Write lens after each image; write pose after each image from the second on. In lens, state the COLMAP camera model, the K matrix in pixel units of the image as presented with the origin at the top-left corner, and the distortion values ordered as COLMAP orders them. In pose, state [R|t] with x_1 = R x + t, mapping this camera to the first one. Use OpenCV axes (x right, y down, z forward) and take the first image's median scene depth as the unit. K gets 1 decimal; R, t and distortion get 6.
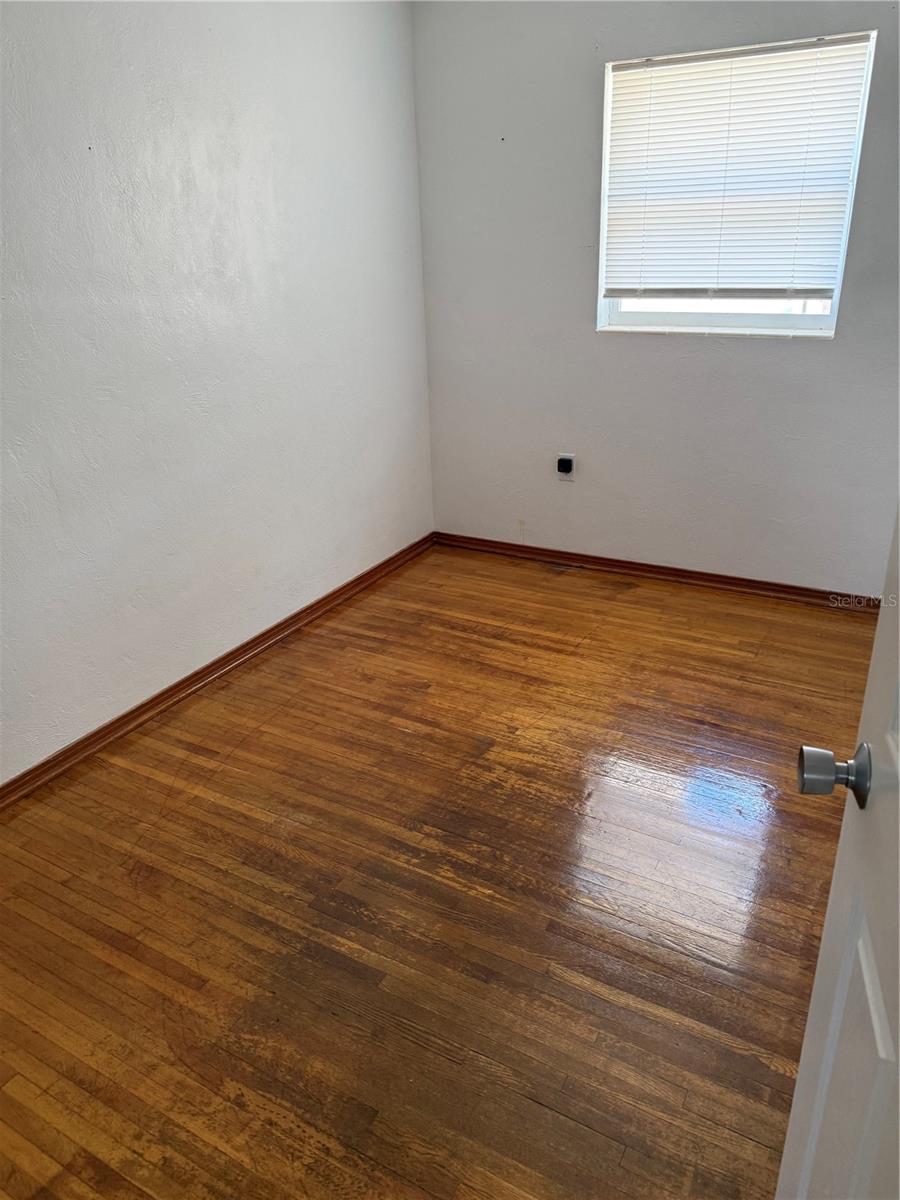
lens RADIAL K [[850.4, 0, 450.2], [0, 850.4, 600.0], [0, 0, 1]] dist [-0.010978, -0.002991]
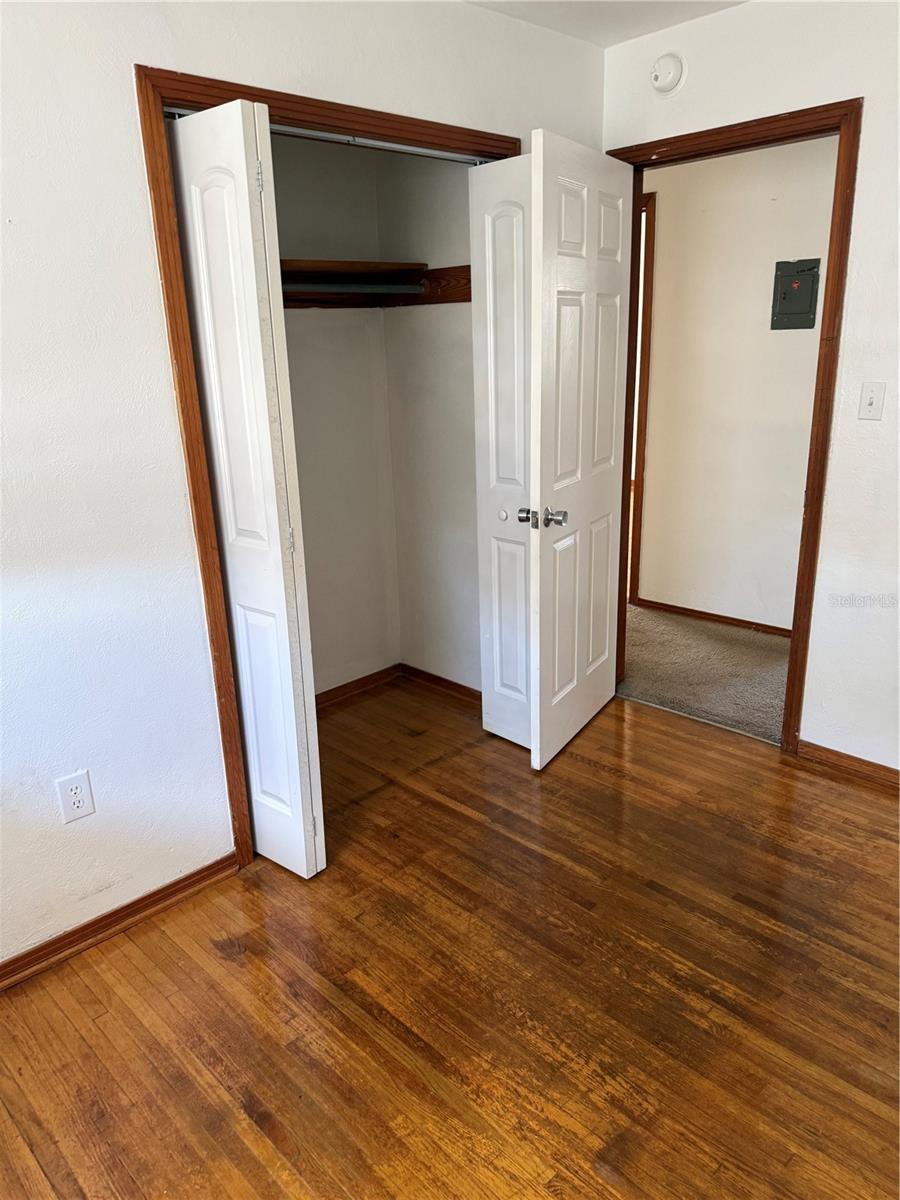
lens RADIAL K [[850.4, 0, 447.3], [0, 850.4, 601.0], [0, 0, 1]] dist [-0.010978, -0.002991]
pose [[-0.961275, -0.026878, 0.274276, -0.001690], [0.159010, 0.758772, 0.631650, -0.639577], [-0.225090, 0.650802, -0.725115, 1.443263]]
